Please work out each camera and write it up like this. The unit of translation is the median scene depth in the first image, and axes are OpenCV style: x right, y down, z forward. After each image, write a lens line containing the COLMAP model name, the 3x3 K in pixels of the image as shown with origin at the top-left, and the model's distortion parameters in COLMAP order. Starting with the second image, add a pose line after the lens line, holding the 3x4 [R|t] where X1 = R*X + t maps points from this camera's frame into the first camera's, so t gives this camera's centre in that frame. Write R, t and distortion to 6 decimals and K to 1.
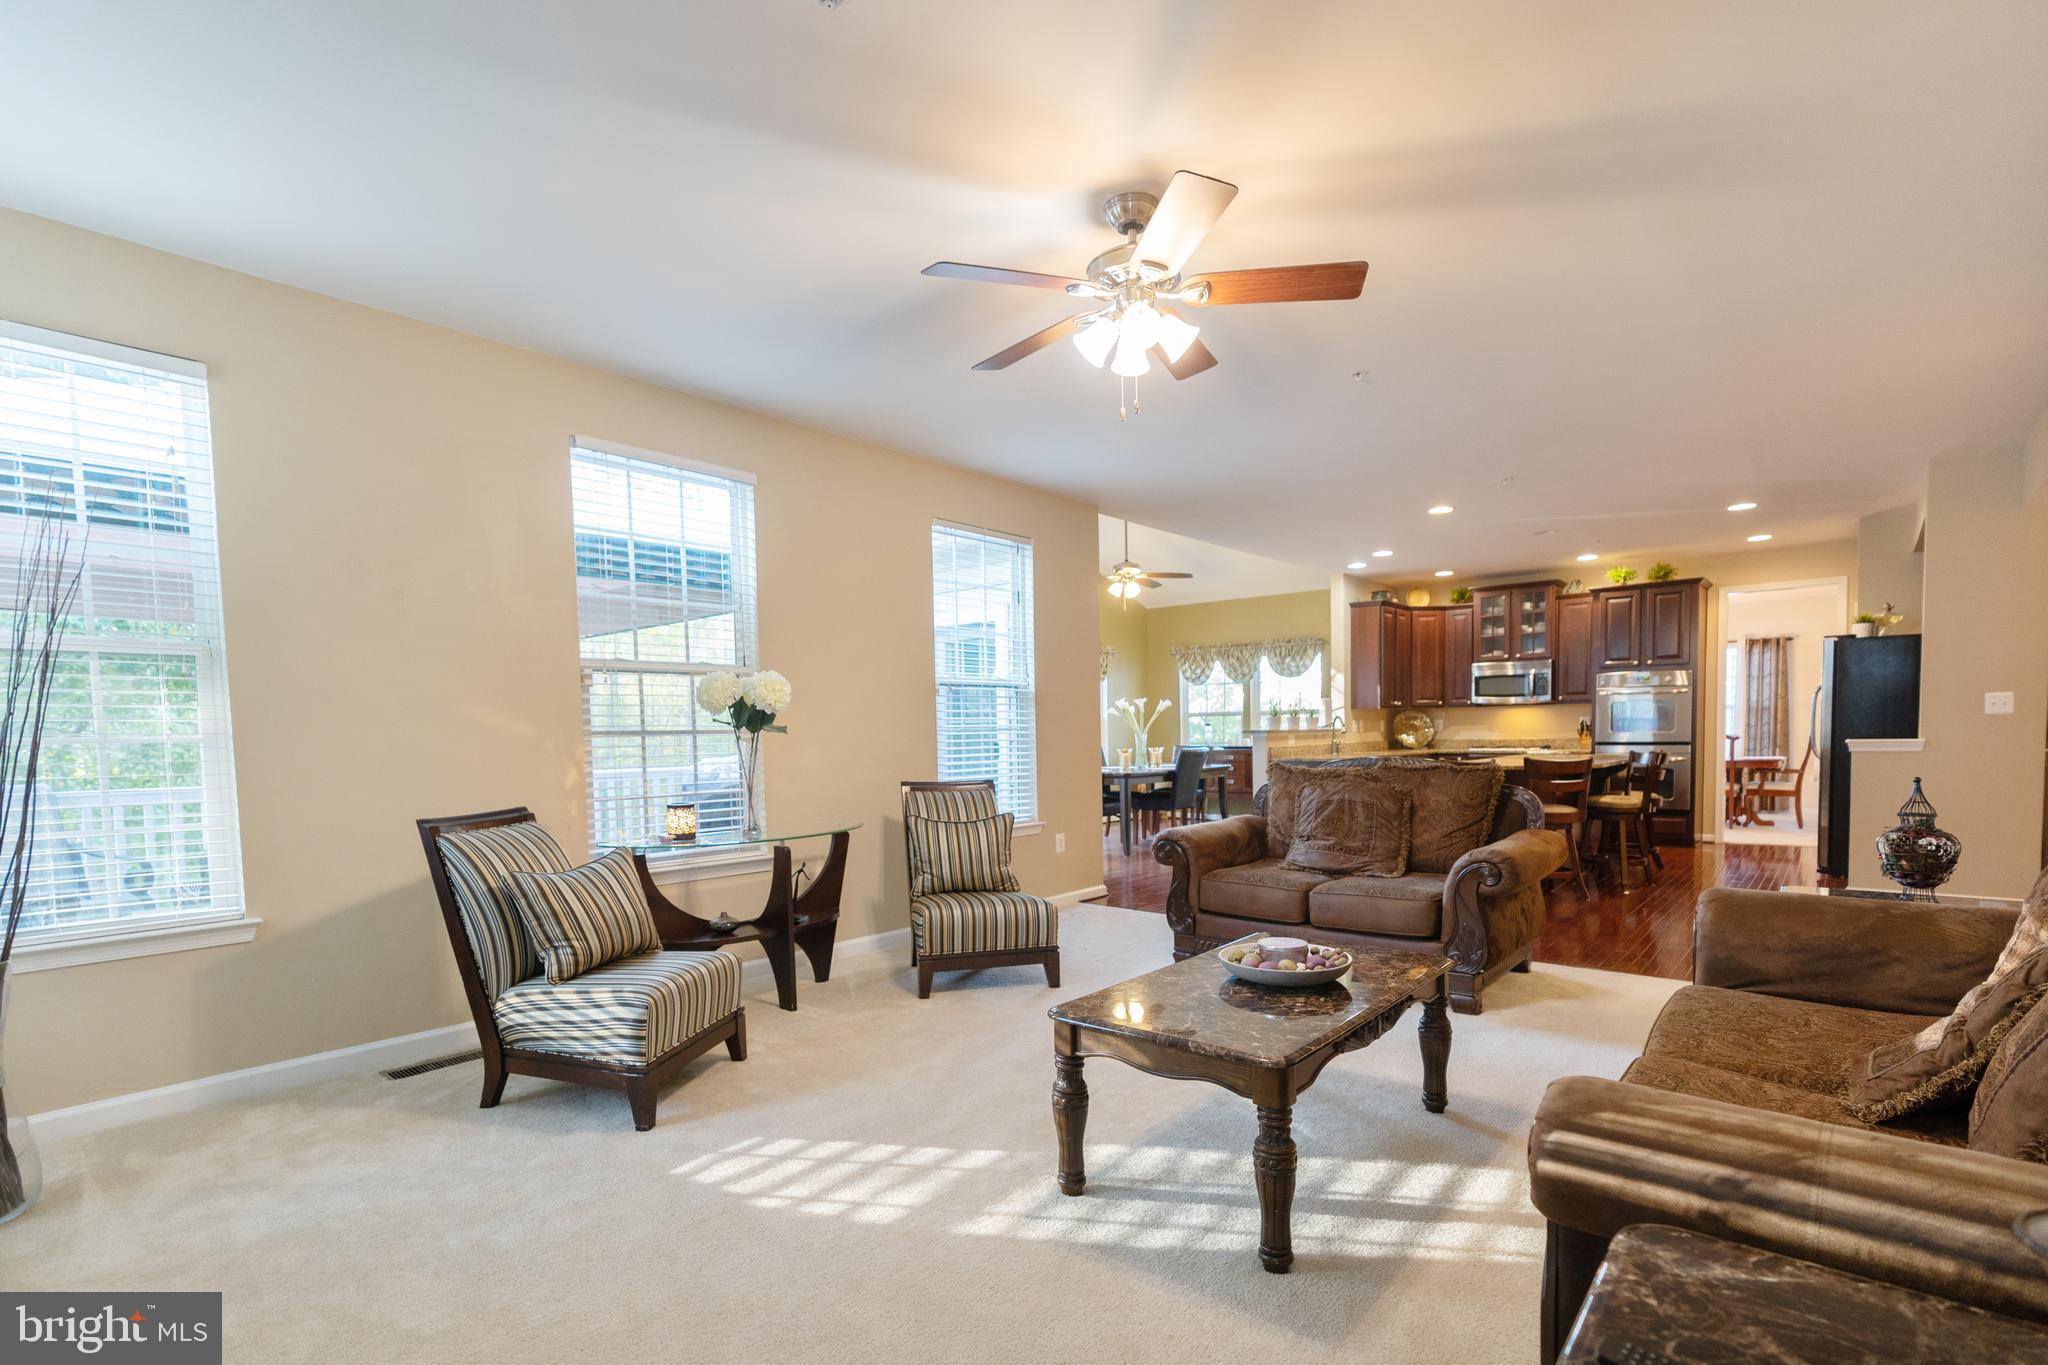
lens RADIAL K [[943.5, 0, 1012.8], [0, 943.5, 772.3], [0, 0, 1]] dist [-0.008114, 0.003754]
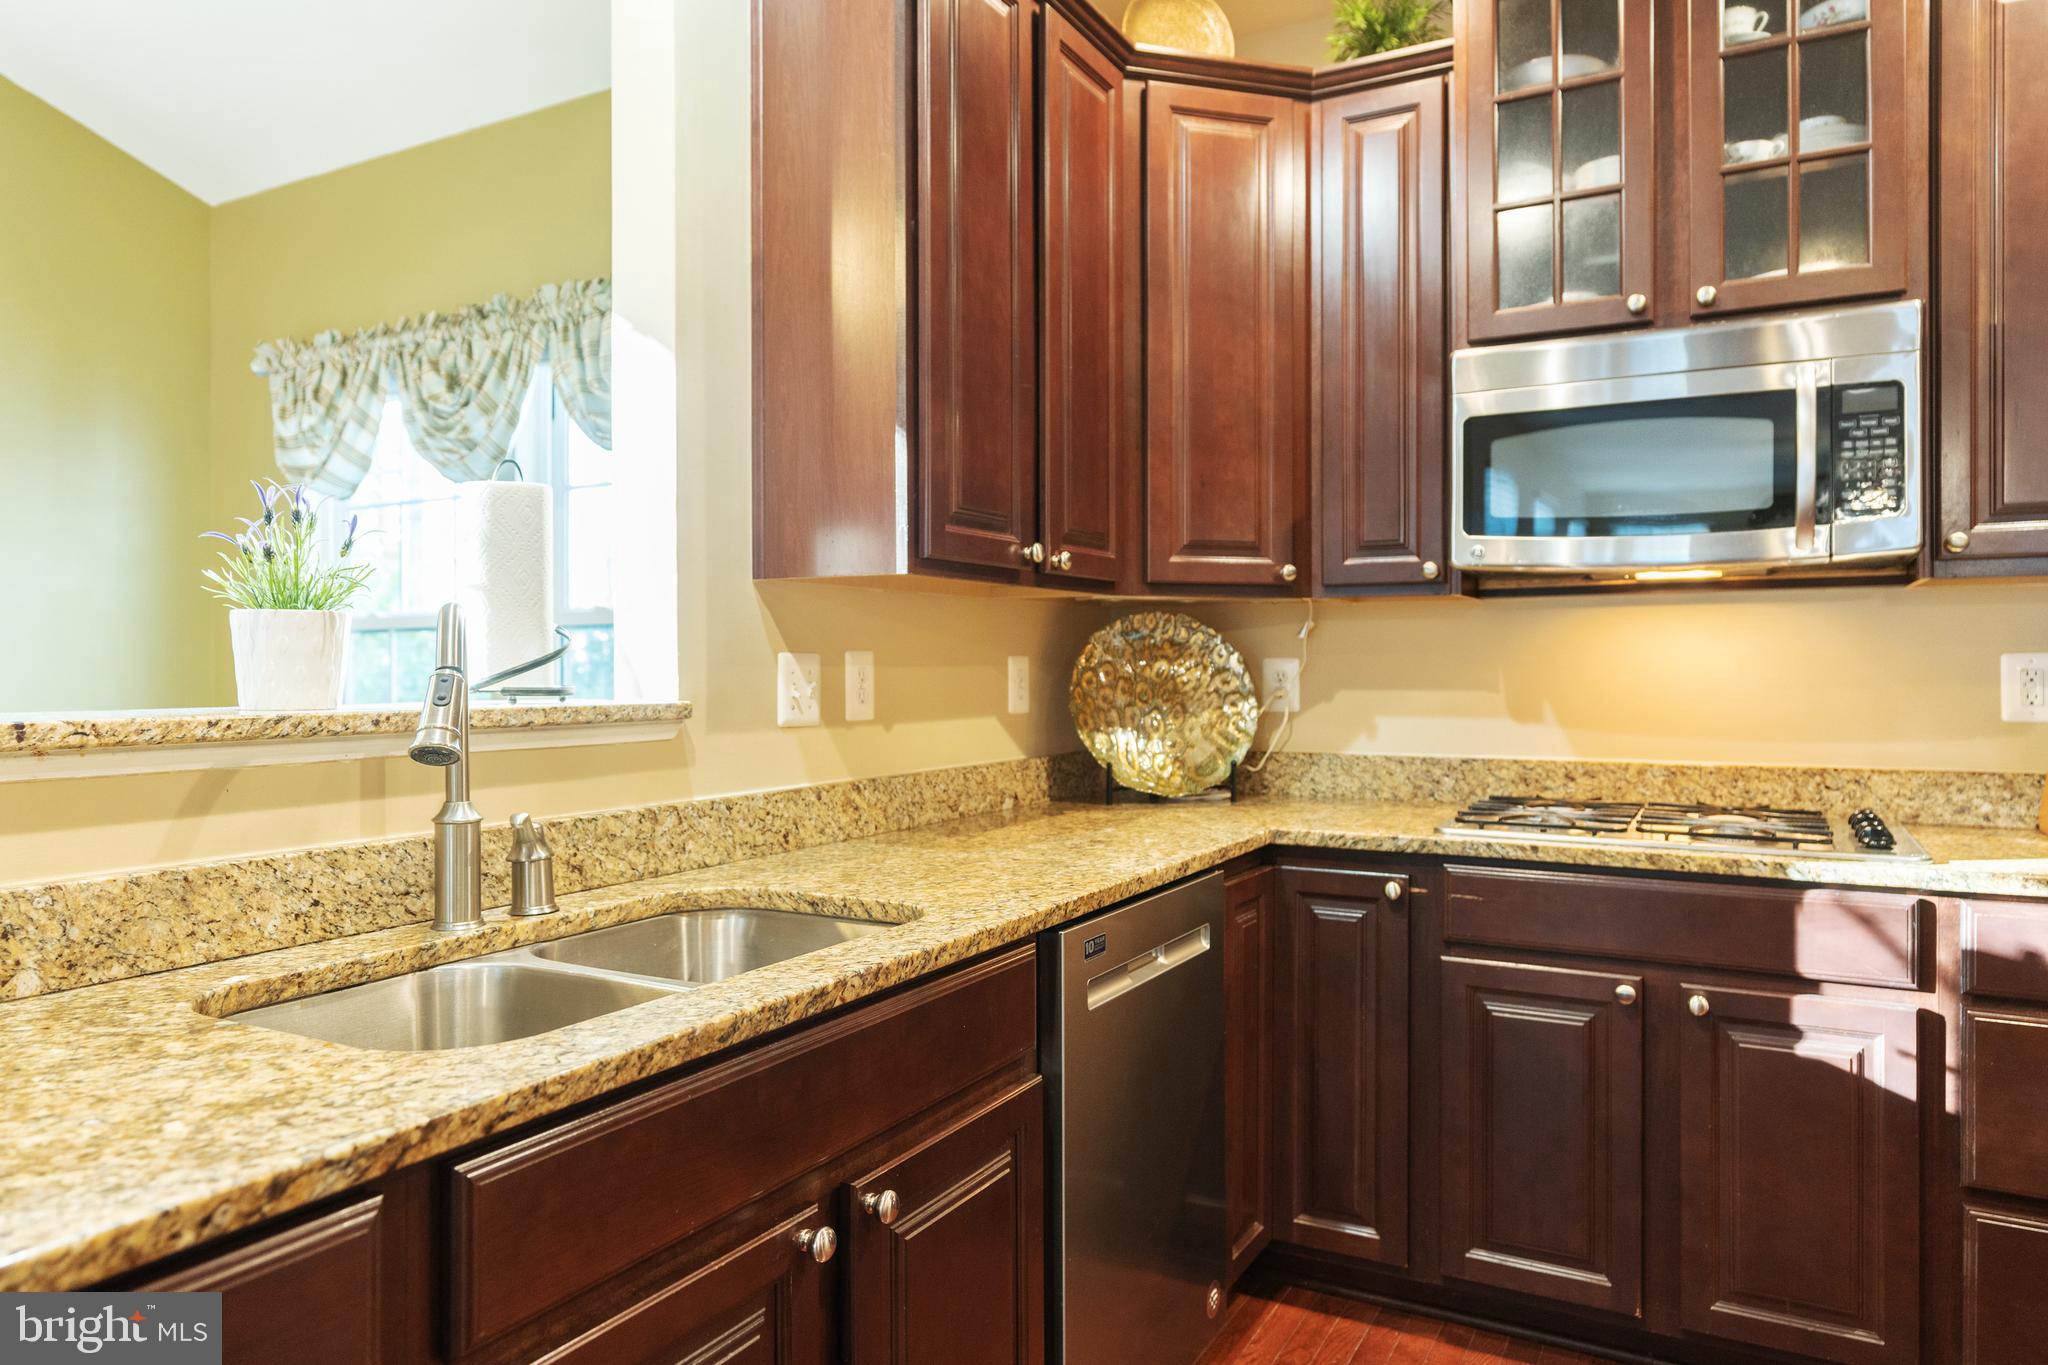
lens RADIAL K [[1315.4, 0, 1032.2], [0, 1315.4, 663.3], [0, 0, 1]] dist [-0.001785, -0.001653]
pose [[0.969769, 0.017950, 0.243363, 0.347573], [-0.005551, 0.998656, -0.051539, -0.041932], [-0.243961, 0.048630, 0.968565, 0.774986]]
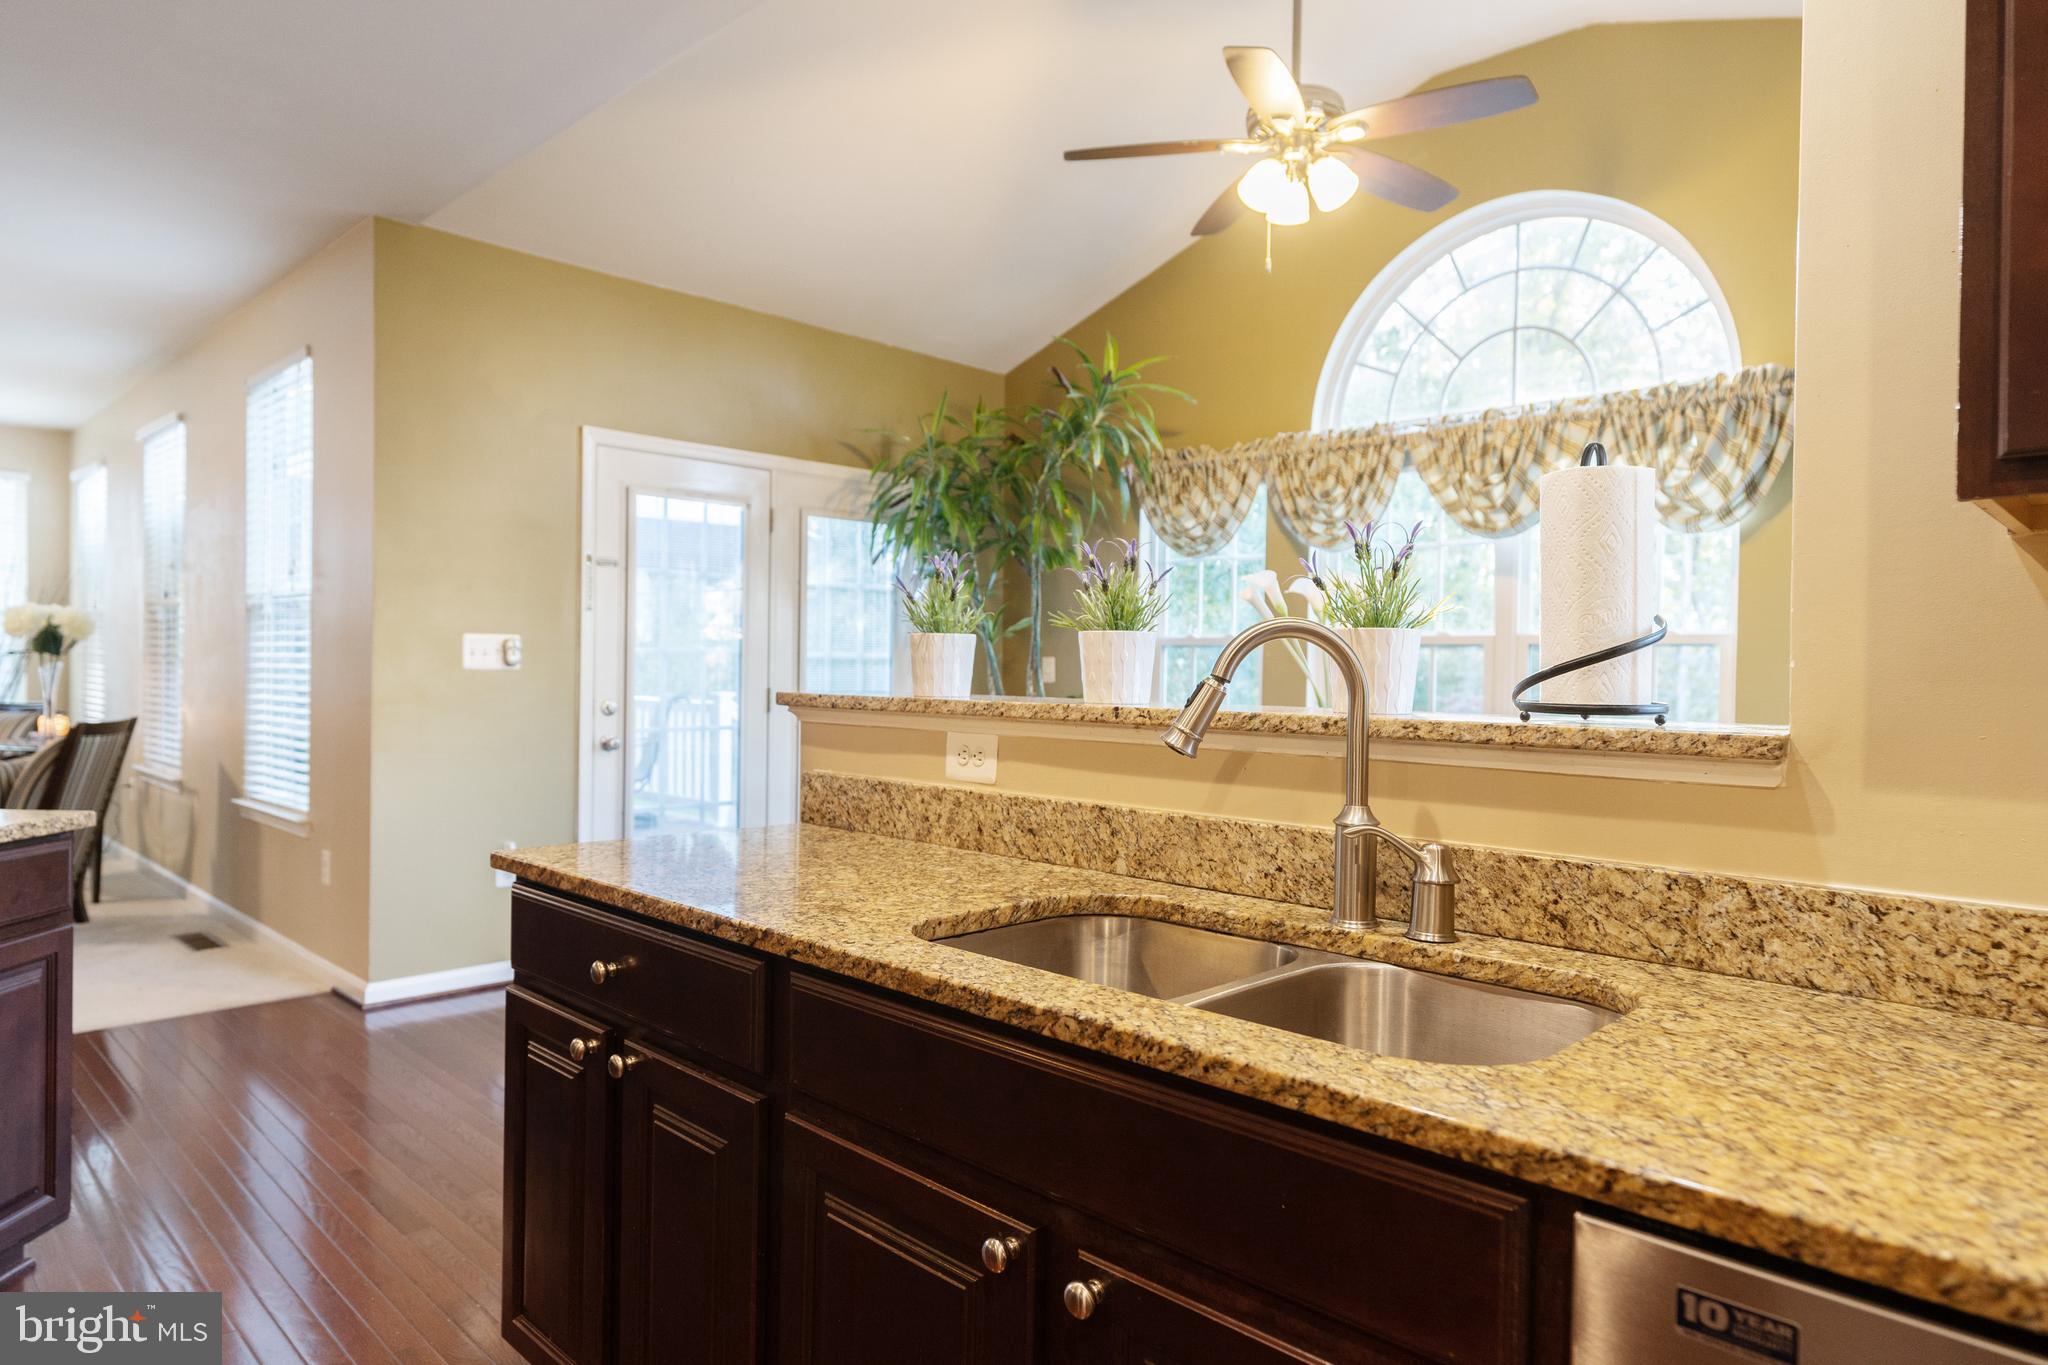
lens RADIAL K [[1222.1, 0, 1018.1], [0, 1222.1, 678.9], [0, 0, 1]] dist [-0.000827, 0.002452]
pose [[-0.030984, 0.024888, -0.999210, 0.472858], [-0.058818, 0.997912, 0.026680, -0.050531], [0.997788, 0.059598, -0.029456, 0.905140]]
